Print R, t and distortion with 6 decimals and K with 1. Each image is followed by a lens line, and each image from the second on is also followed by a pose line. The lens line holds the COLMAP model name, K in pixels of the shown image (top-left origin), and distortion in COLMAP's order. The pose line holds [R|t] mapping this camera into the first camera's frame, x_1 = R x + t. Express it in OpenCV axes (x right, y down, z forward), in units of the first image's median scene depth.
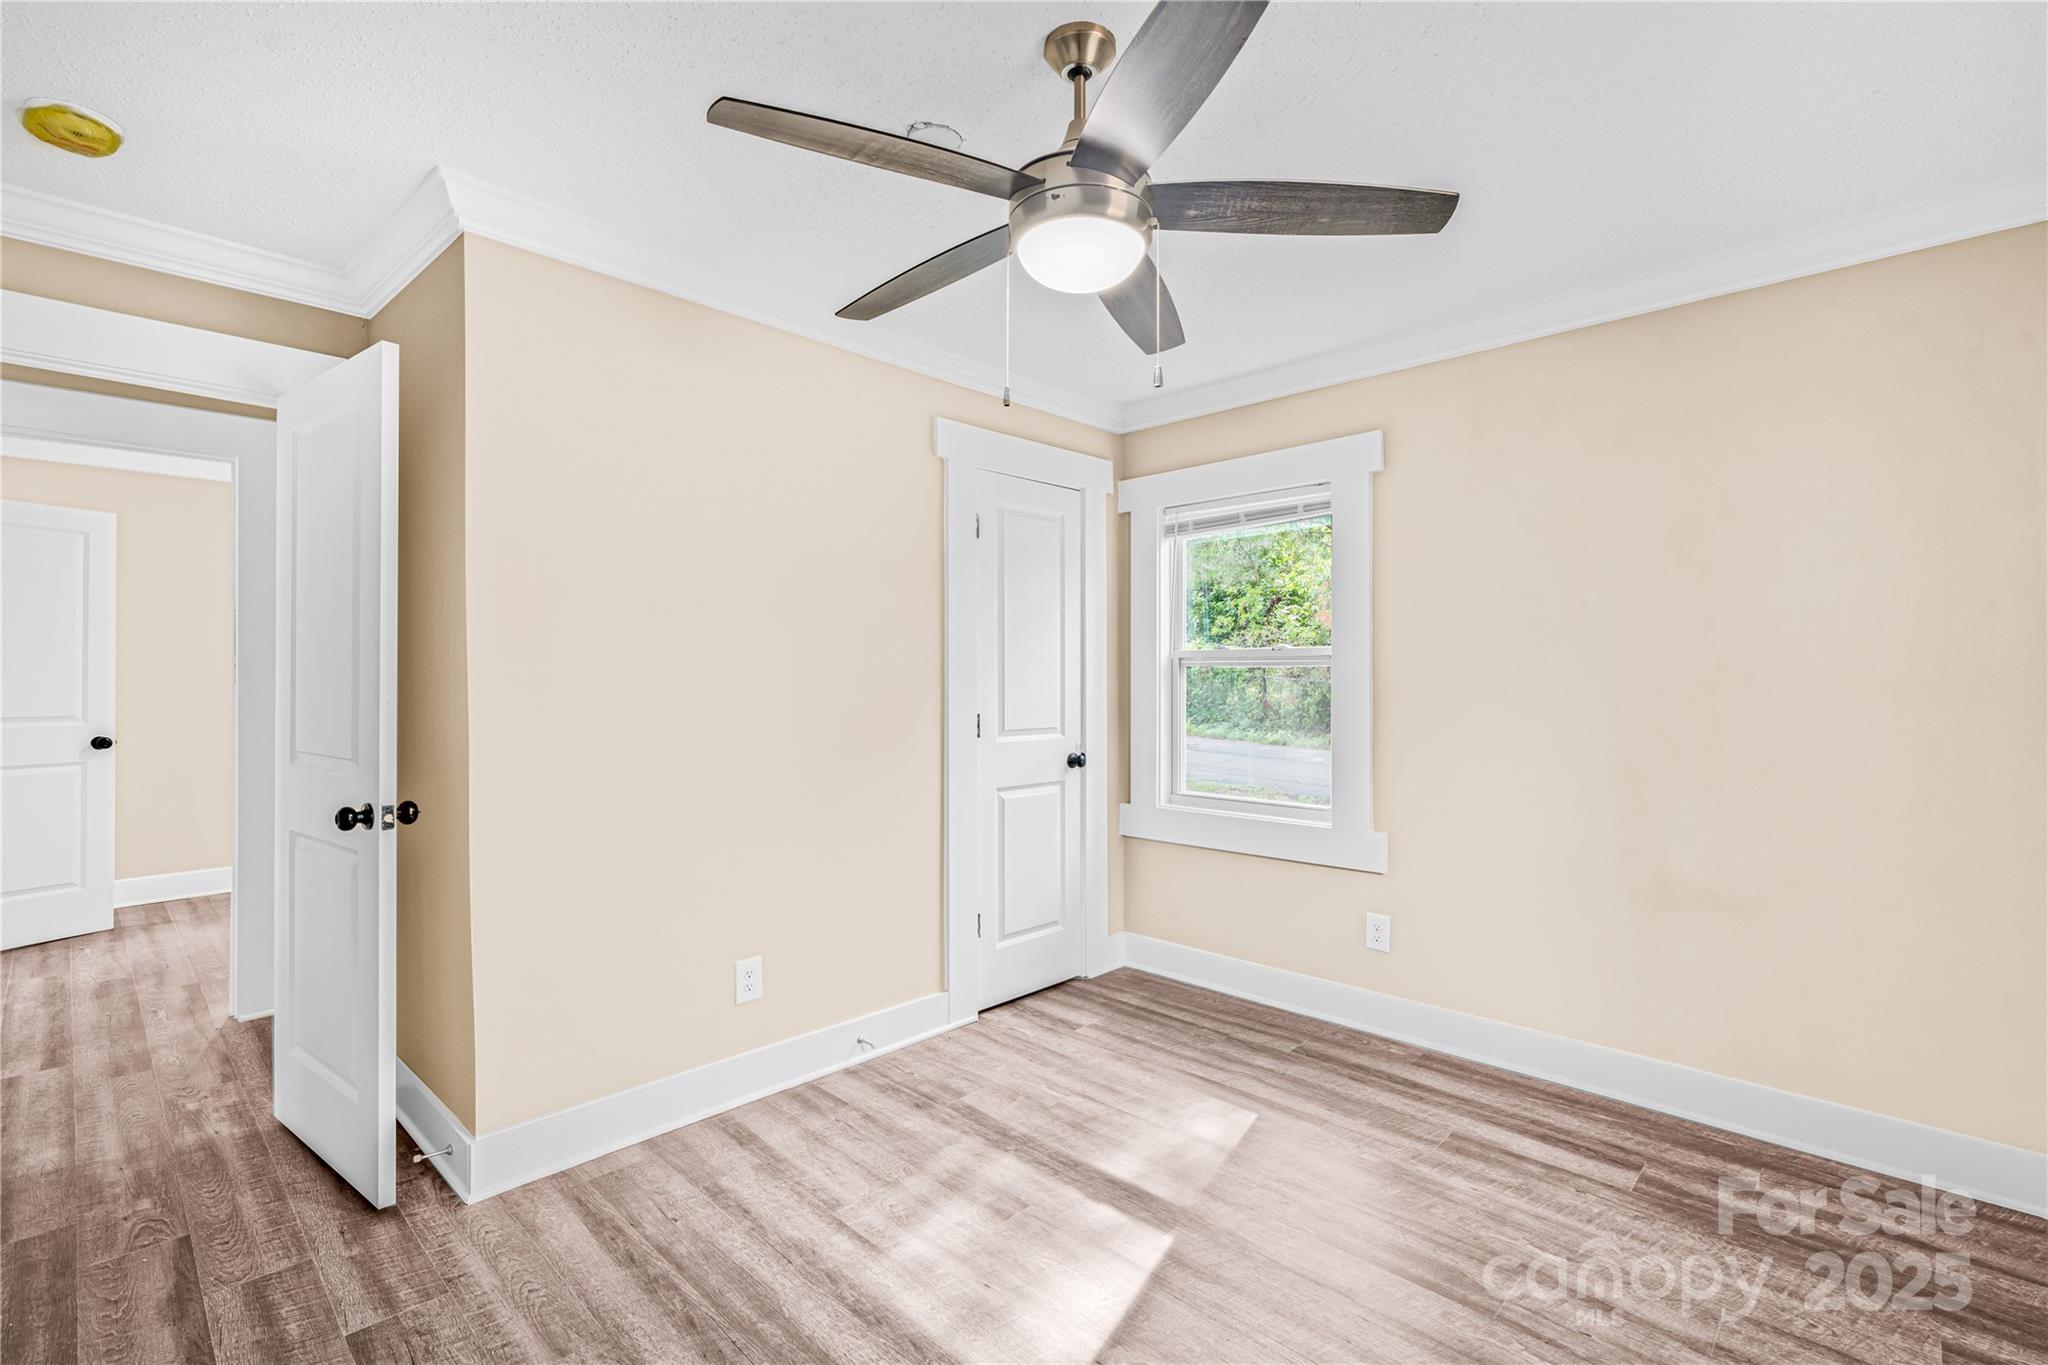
lens RADIAL K [[933.9, 0, 1030.5], [0, 933.9, 672.3], [0, 0, 1]] dist [-0.006143, -0.000824]
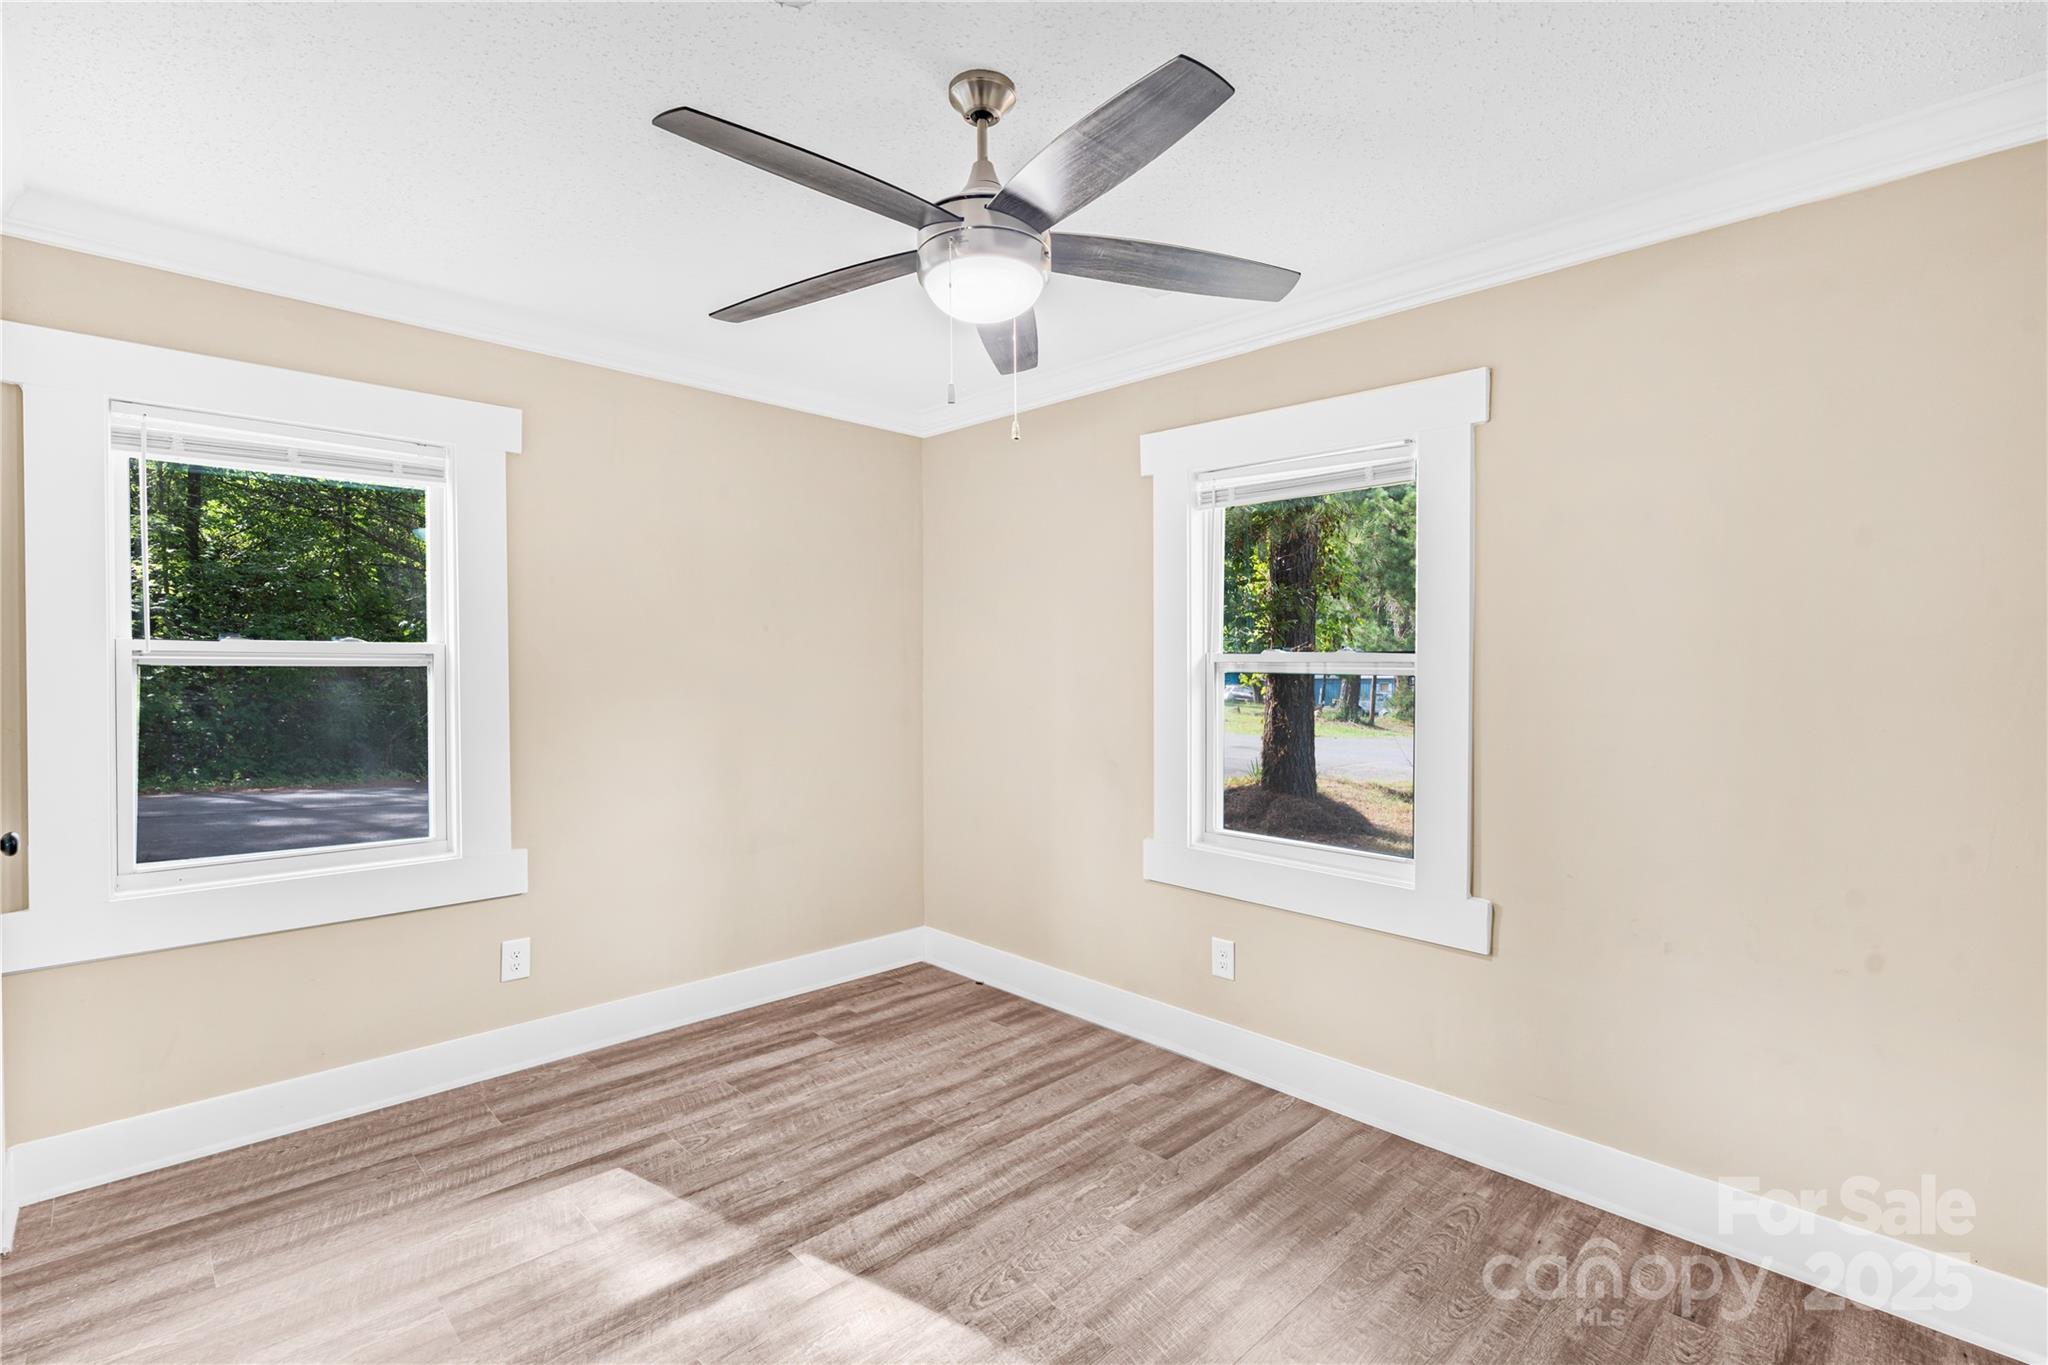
lens RADIAL K [[933.9, 0, 1030.5], [0, 933.9, 672.3], [0, 0, 1]] dist [-0.006143, -0.000824]
pose [[0.015520, -0.005505, 0.999864, -0.616012], [-0.009520, 0.999939, 0.005654, -0.017387], [-0.999834, -0.009607, 0.015466, 0.553636]]
